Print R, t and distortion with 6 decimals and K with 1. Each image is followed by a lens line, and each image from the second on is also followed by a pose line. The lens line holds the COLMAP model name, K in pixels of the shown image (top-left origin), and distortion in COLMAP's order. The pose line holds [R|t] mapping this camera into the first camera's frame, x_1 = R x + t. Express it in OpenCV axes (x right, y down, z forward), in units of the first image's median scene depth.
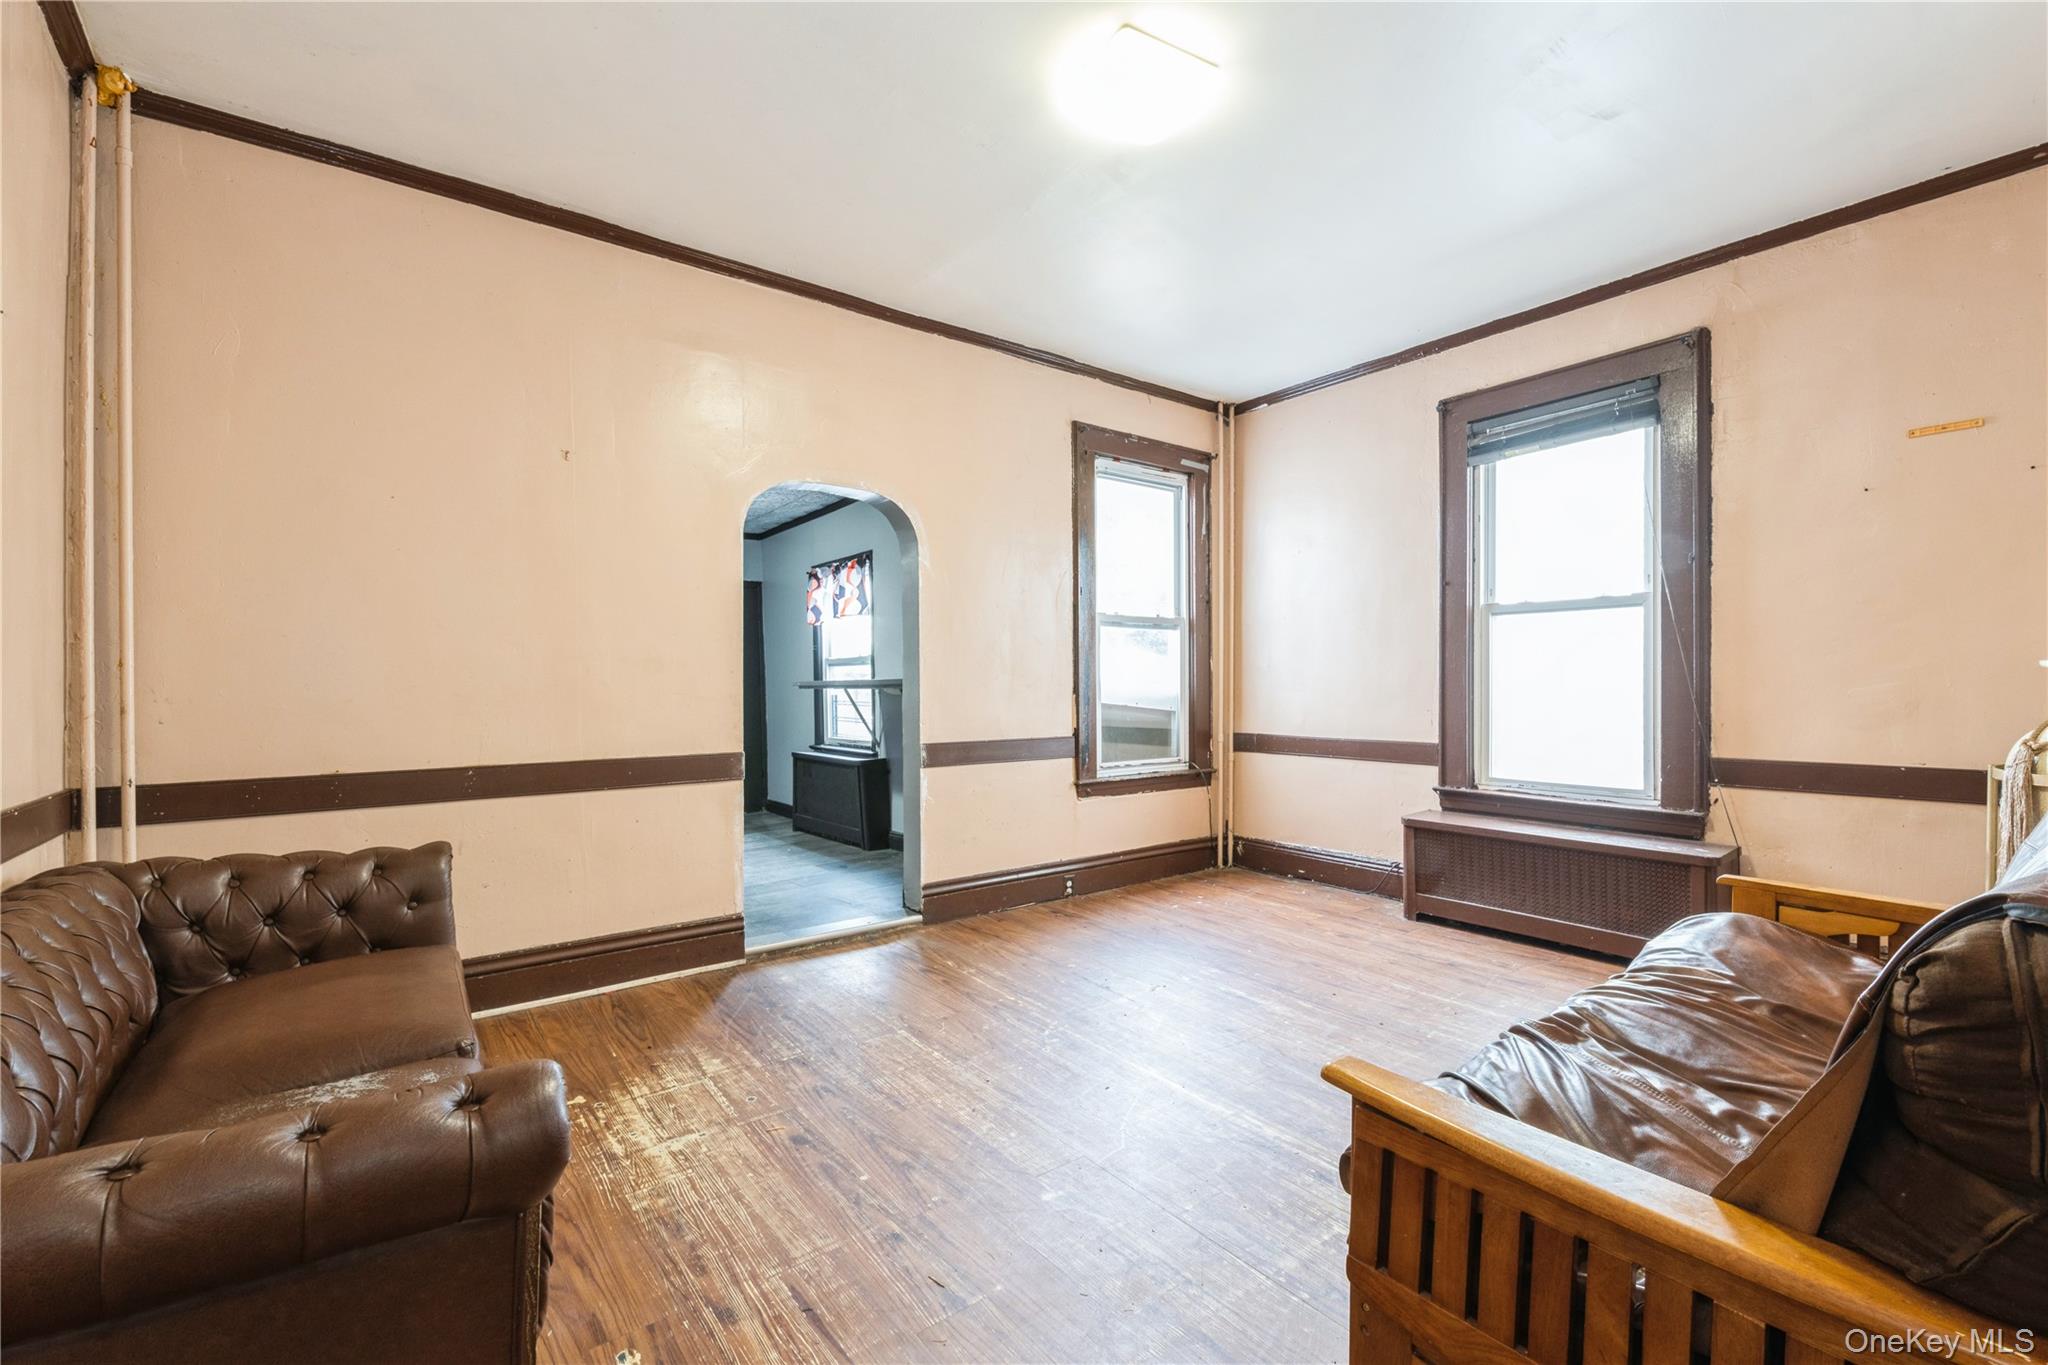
lens RADIAL K [[886.2, 0, 1028.2], [0, 886.2, 682.7], [0, 0, 1]] dist [-0.007481, -0.002914]
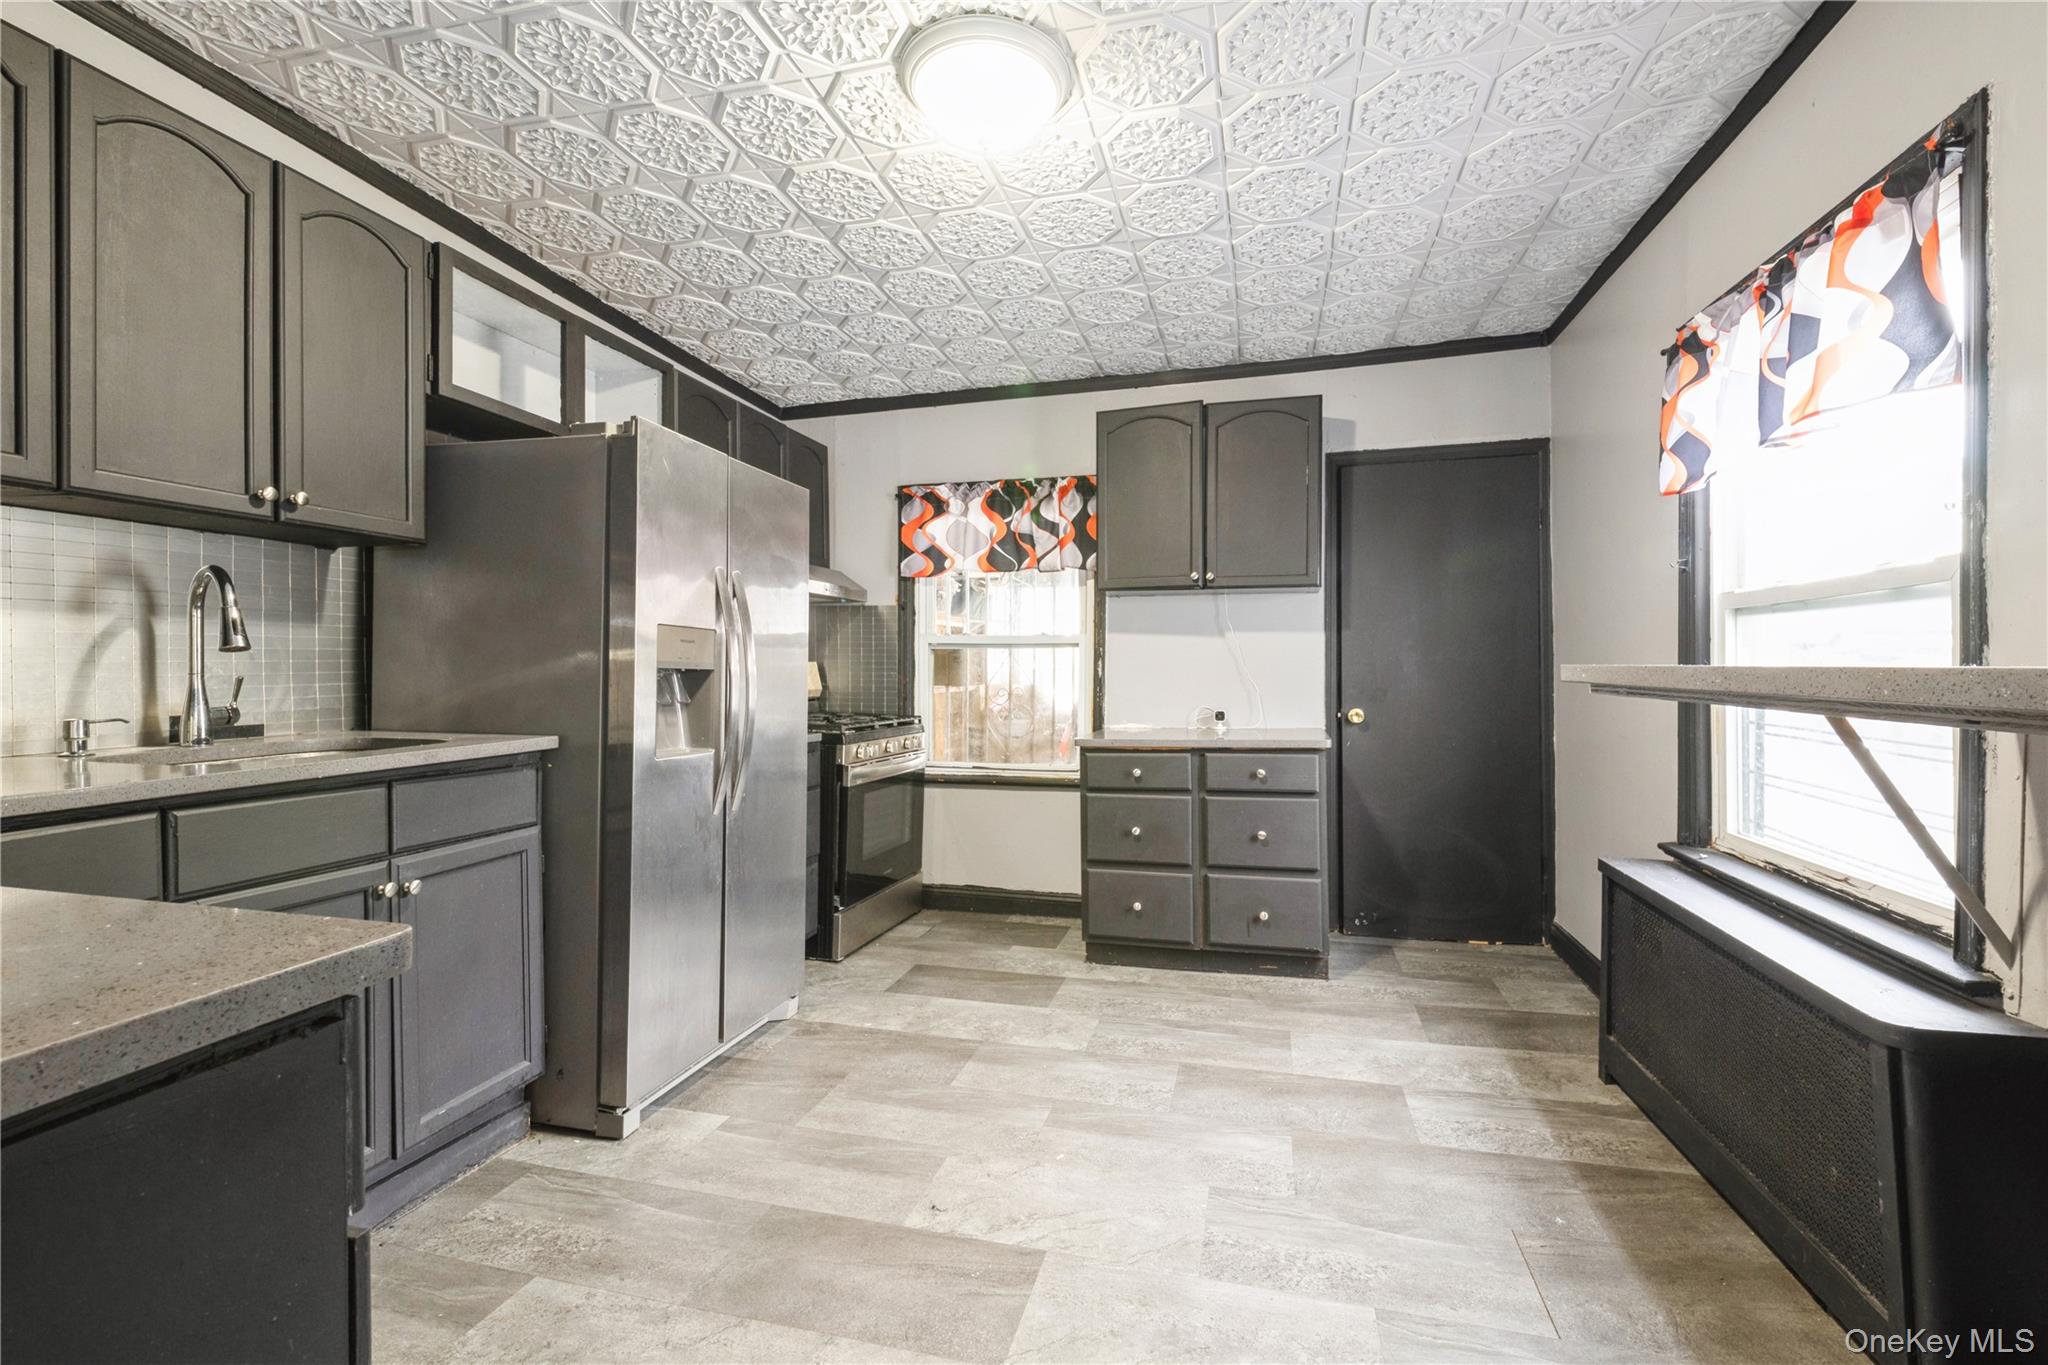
lens RADIAL K [[886.2, 0, 1020.6], [0, 886.2, 672.5], [0, 0, 1]] dist [-0.007481, -0.002914]
pose [[0.631158, 0.020855, -0.775374, -0.251274], [-0.007991, 0.999760, 0.020386, -0.003897], [0.775613, -0.006671, 0.631174, 1.067646]]
